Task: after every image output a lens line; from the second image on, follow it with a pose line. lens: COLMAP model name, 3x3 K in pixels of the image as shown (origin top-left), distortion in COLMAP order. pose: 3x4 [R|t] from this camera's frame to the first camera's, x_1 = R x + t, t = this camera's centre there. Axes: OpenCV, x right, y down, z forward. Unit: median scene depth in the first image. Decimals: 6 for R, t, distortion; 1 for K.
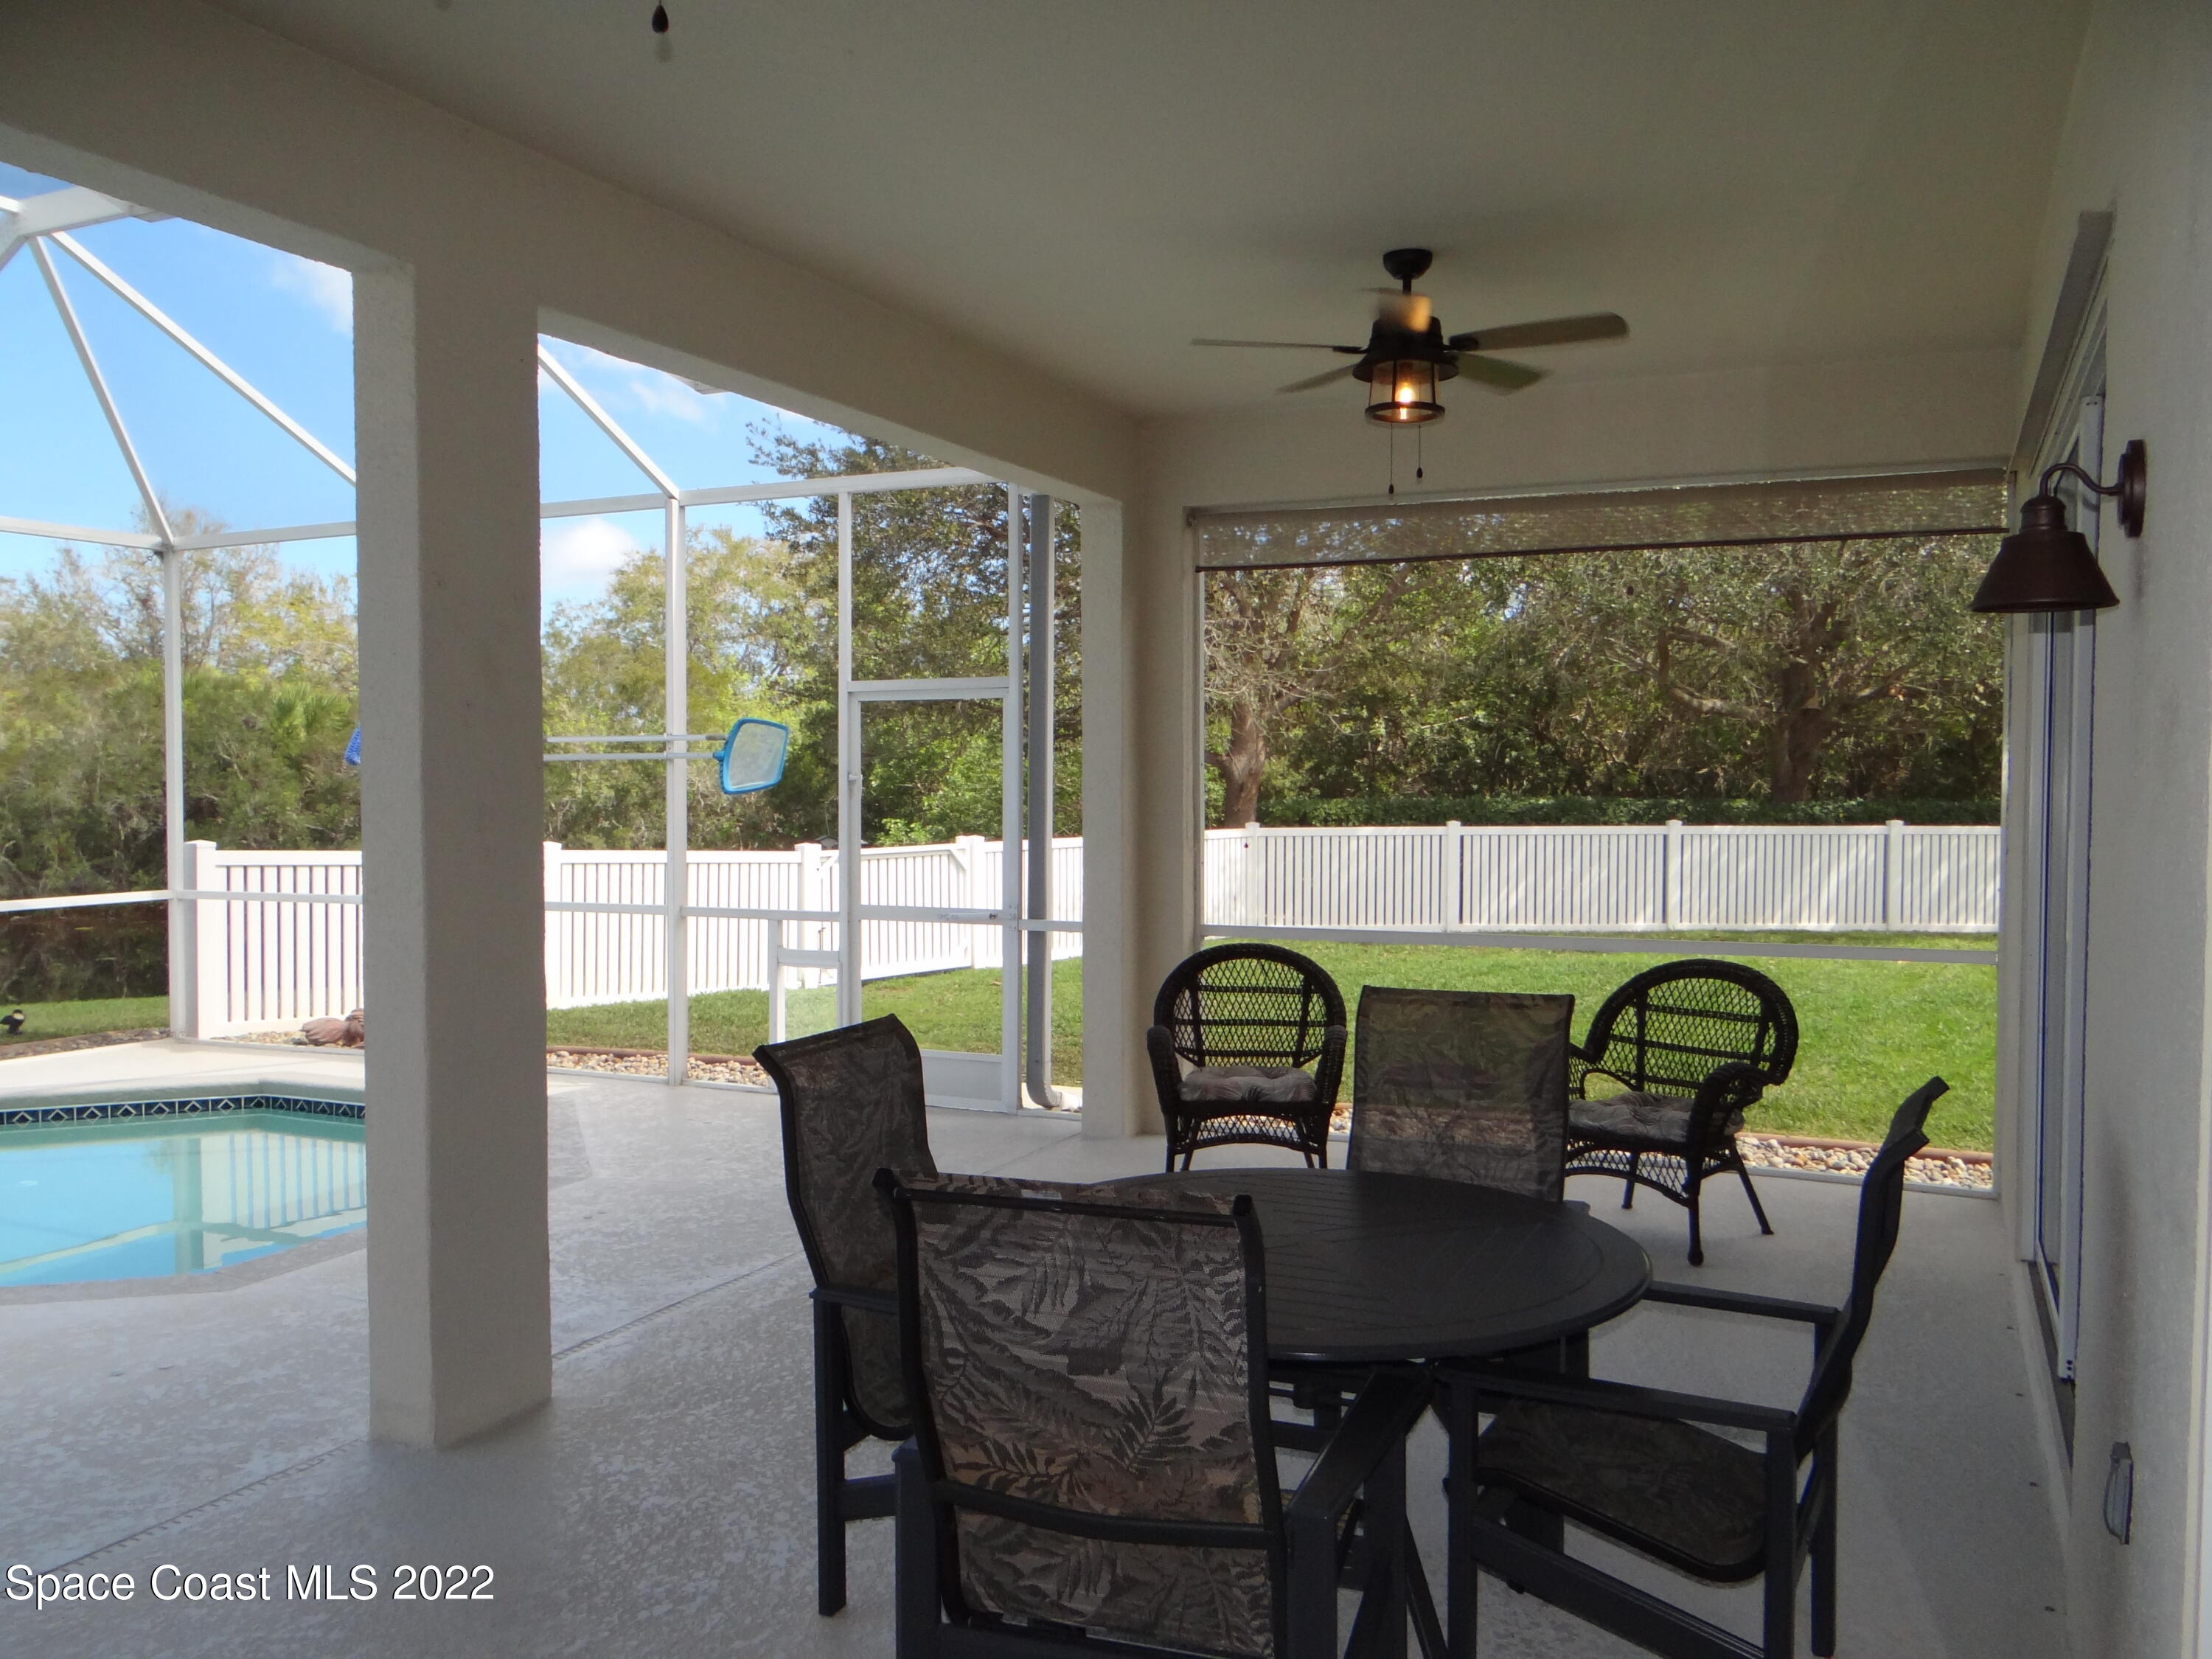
lens RADIAL K [[1778.3, 0, 1102.1], [0, 1778.3, 819.9], [0, 0, 1]] dist [0.001053, -0.001295]
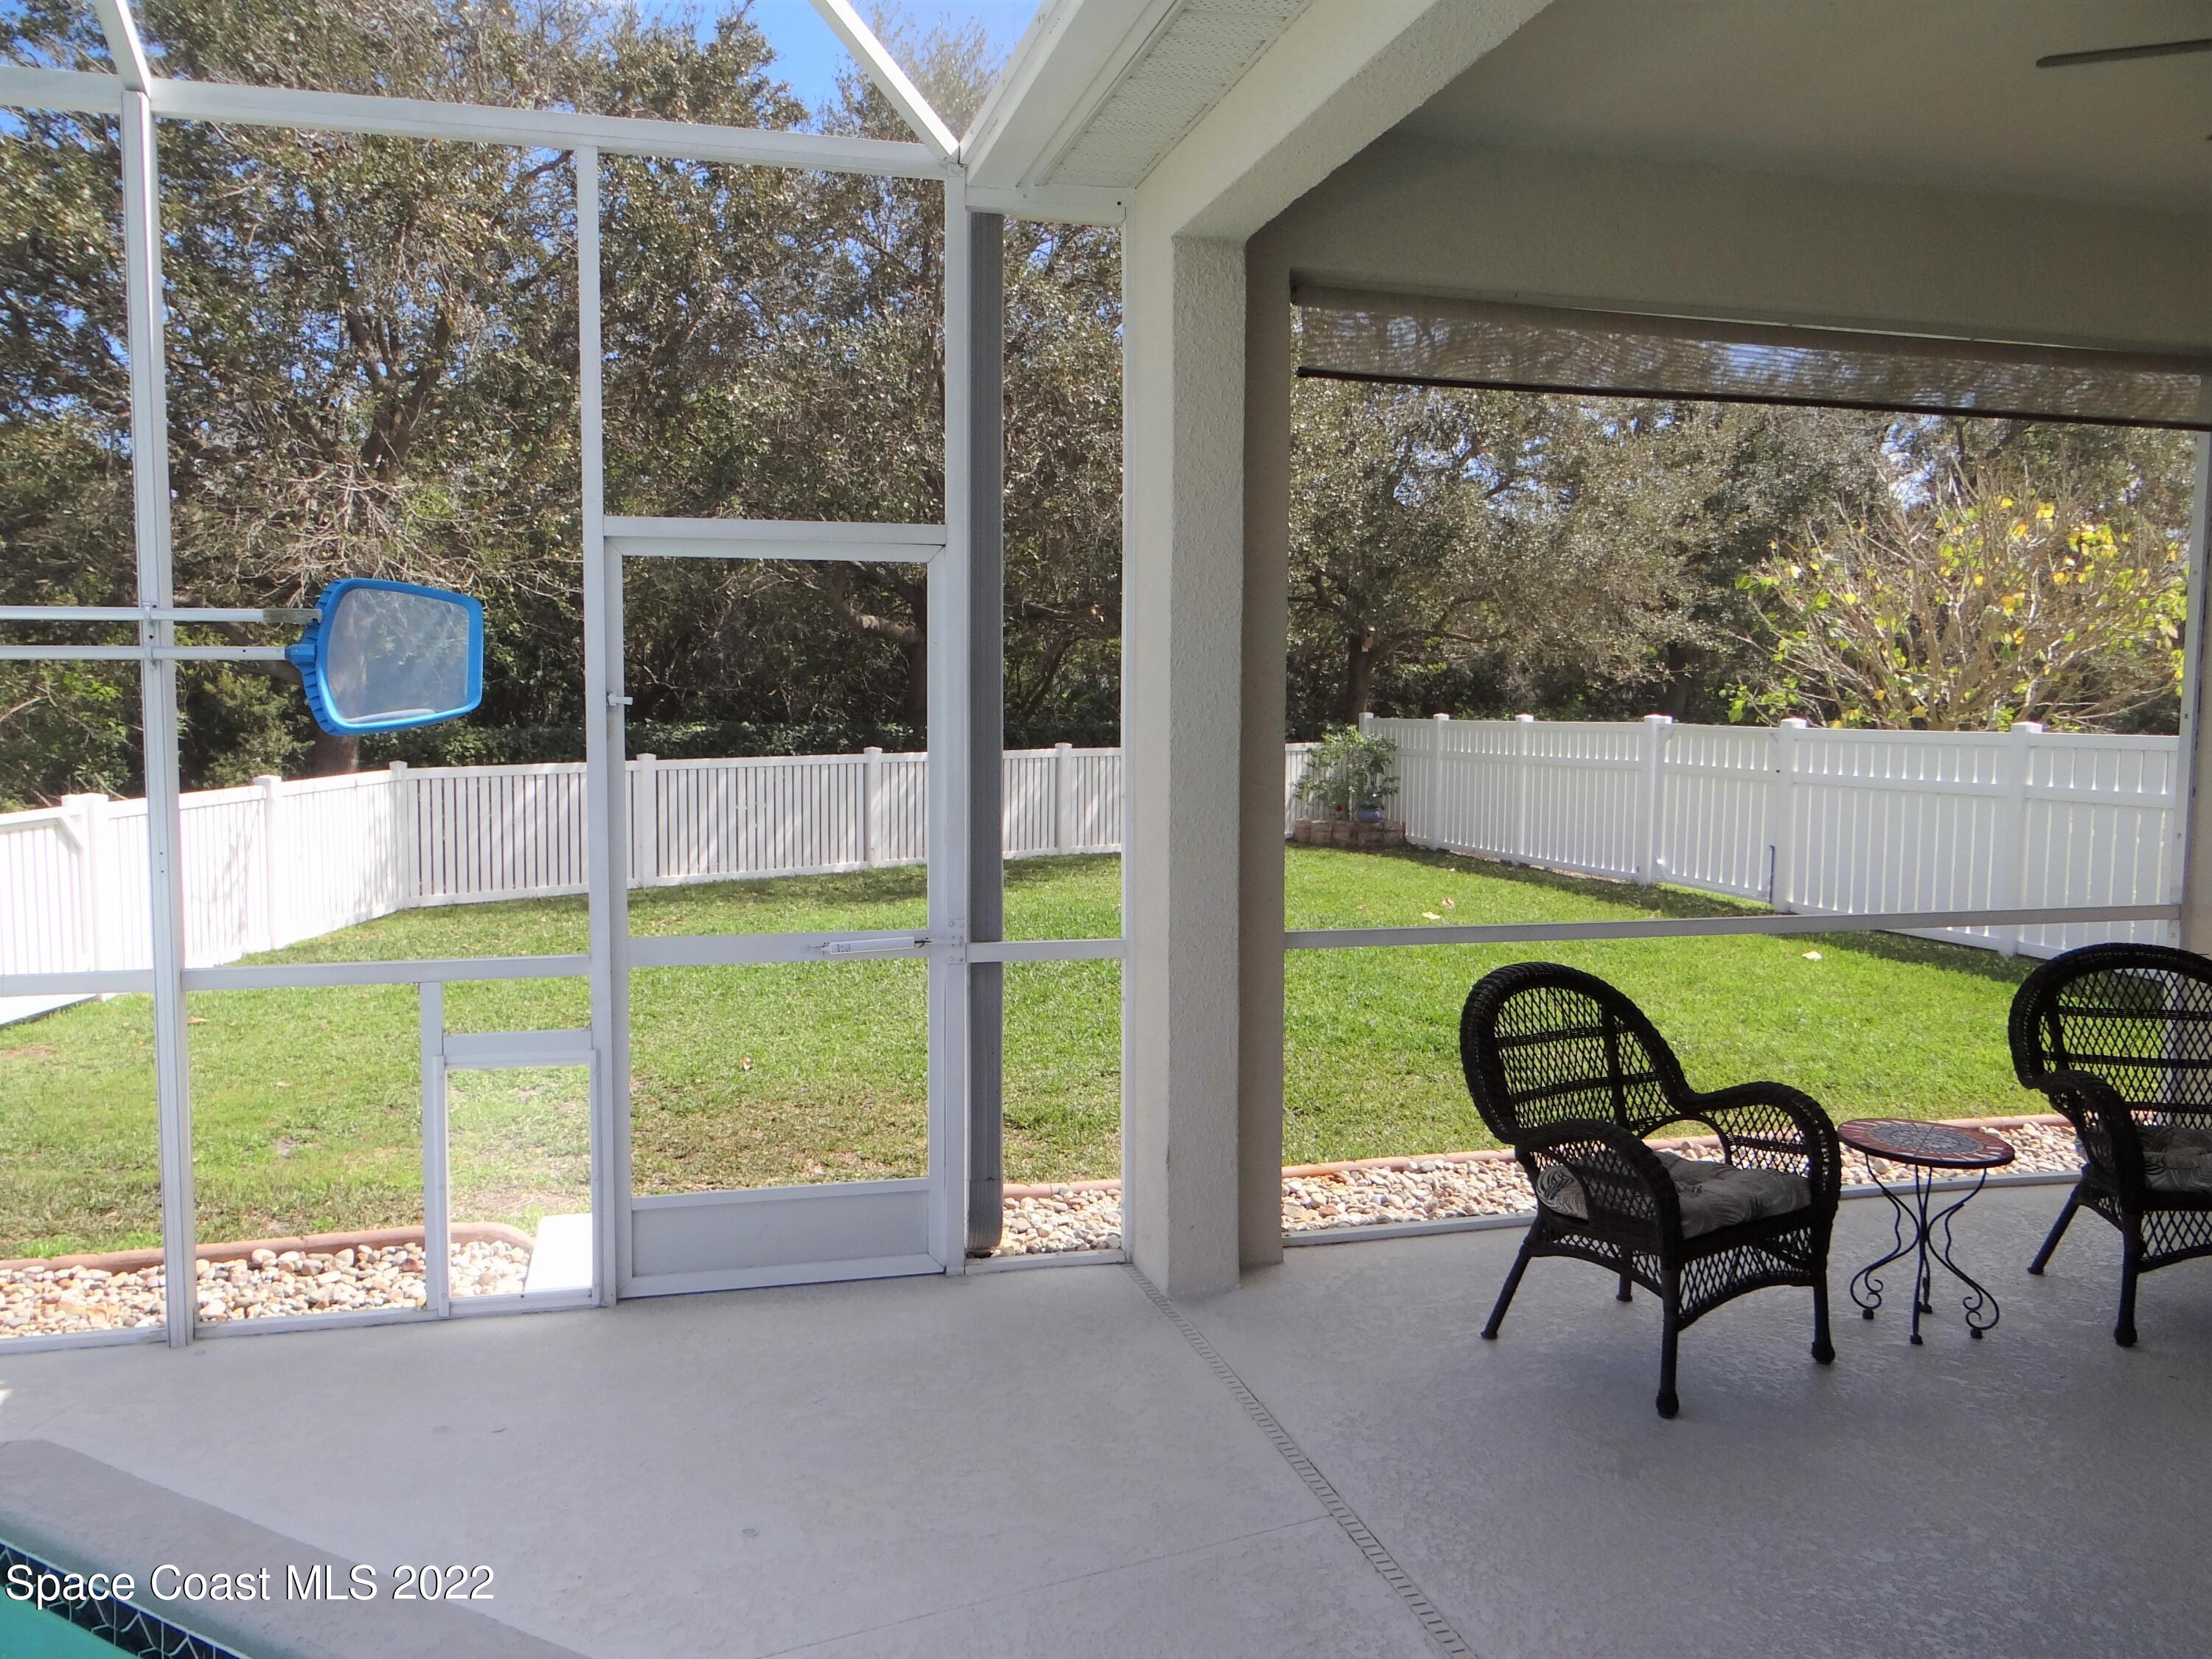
lens RADIAL K [[1778.3, 0, 1102.1], [0, 1778.3, 819.9], [0, 0, 1]] dist [0.001053, -0.001295]
pose [[0.783856, -0.045884, 0.619245, -0.274690], [0.019499, 0.998593, 0.049309, -0.009513], [-0.620636, -0.026577, 0.783648, 0.396574]]
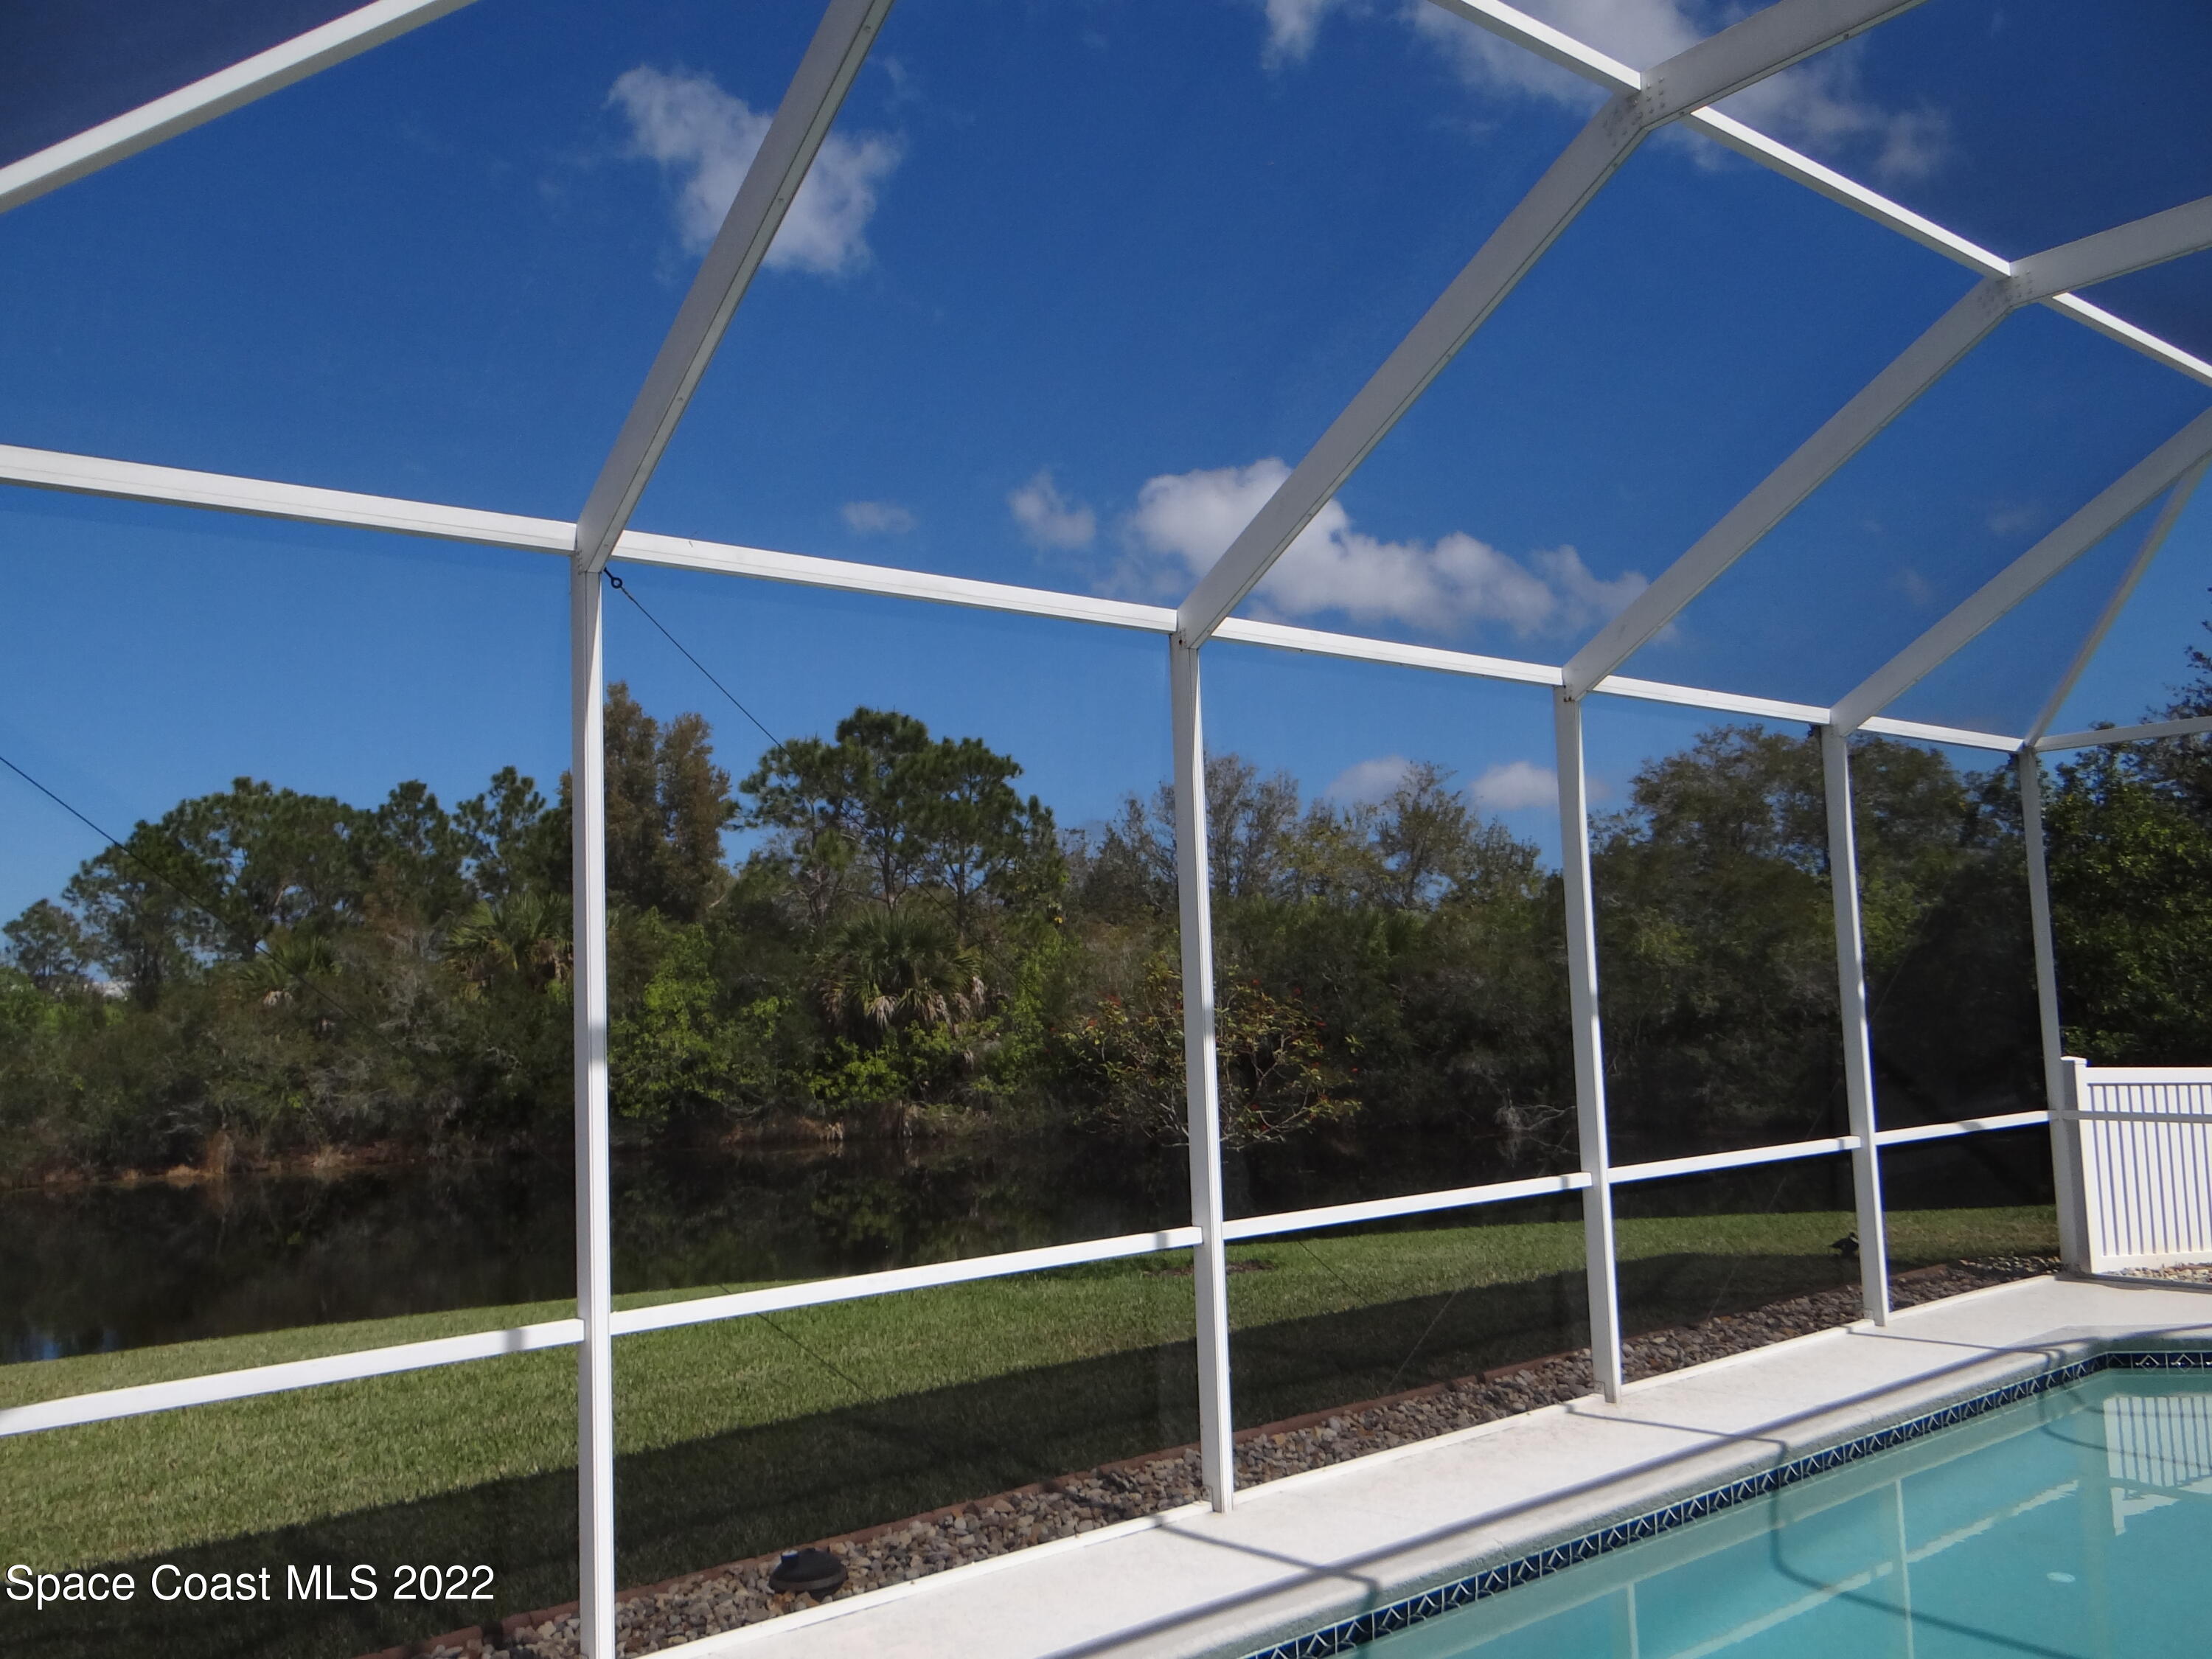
lens RADIAL K [[1784.7, 0, 1113.3], [0, 1784.7, 815.5], [0, 0, 1]] dist [0.020399, -0.011638]
pose [[0.892945, -0.068434, -0.444934, -0.529456], [0.014551, 0.992249, -0.123413, -0.006631], [0.449931, 0.103727, 0.887019, -0.090246]]
